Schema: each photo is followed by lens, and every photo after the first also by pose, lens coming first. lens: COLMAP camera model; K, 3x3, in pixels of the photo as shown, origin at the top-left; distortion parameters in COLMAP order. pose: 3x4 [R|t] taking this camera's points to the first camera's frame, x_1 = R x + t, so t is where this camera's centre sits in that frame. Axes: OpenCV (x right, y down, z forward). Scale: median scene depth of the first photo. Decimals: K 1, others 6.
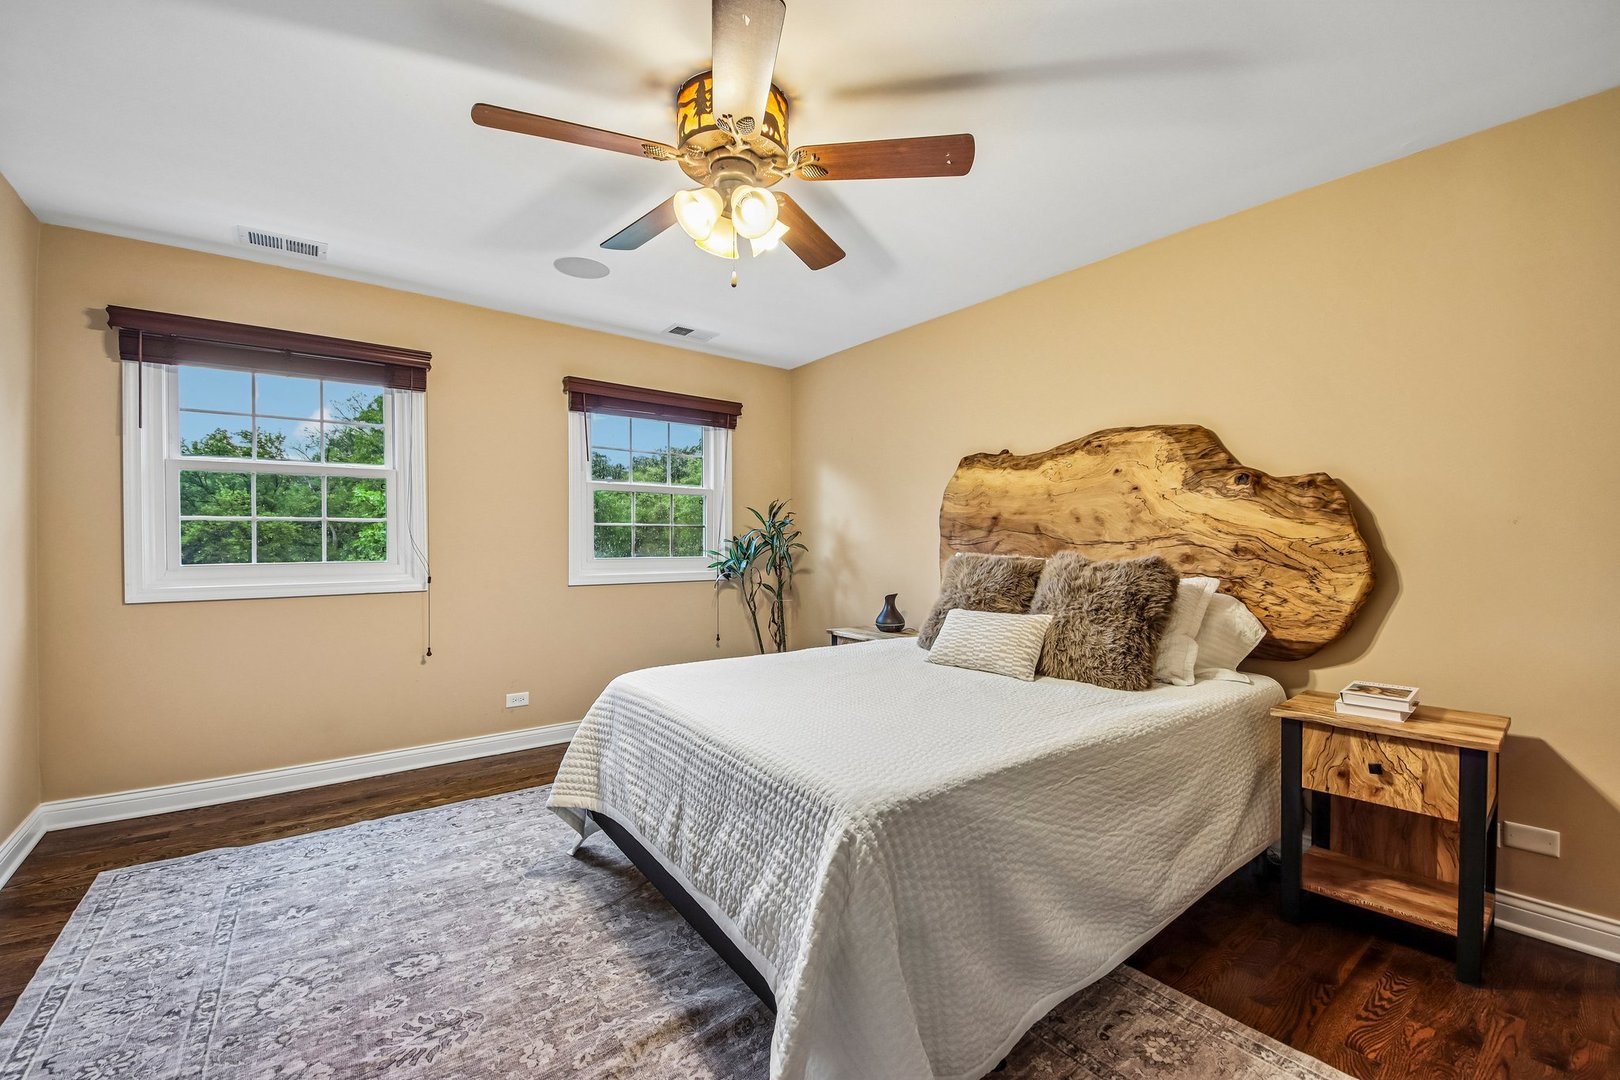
lens RADIAL K [[614.3, 0, 814.6], [0, 614.3, 543.9], [0, 0, 1]] dist [0.032206, -0.020078]
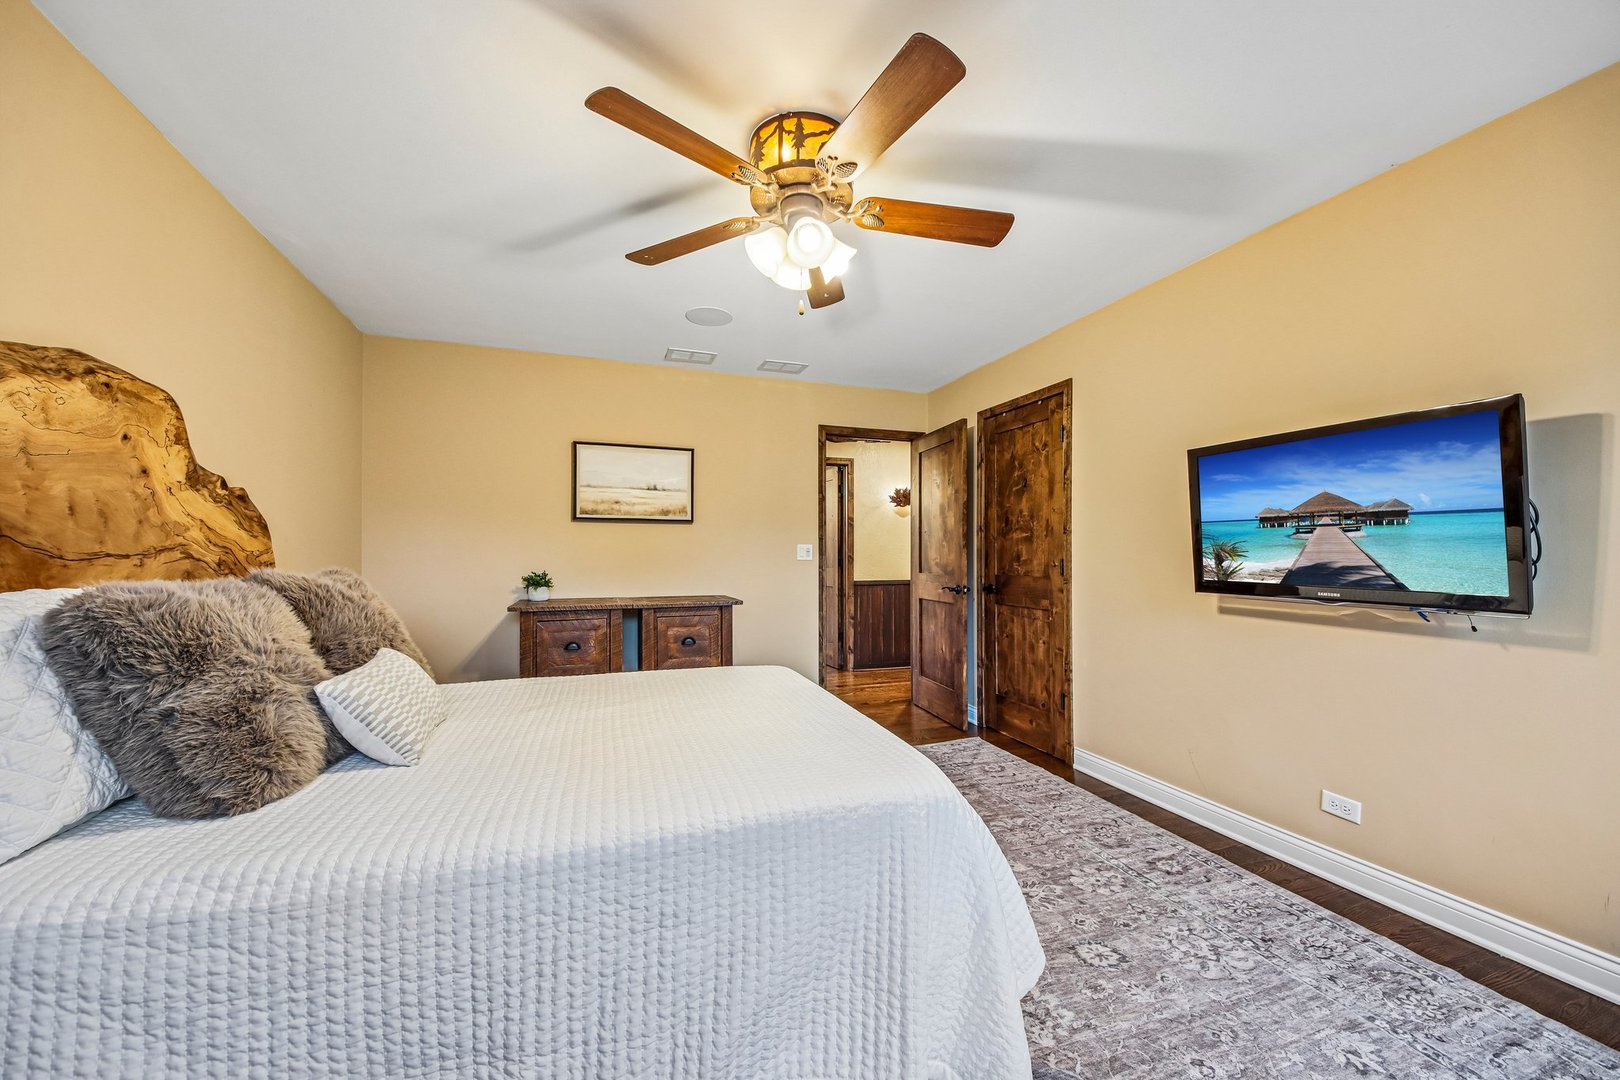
lens RADIAL K [[614.3, 0, 814.6], [0, 614.3, 543.9], [0, 0, 1]] dist [0.032206, -0.020078]
pose [[-0.937547, 0.010053, 0.347714, -0.359667], [0.006193, 0.999906, -0.012212, -0.002361], [-0.347805, -0.009296, -0.937521, 1.375329]]
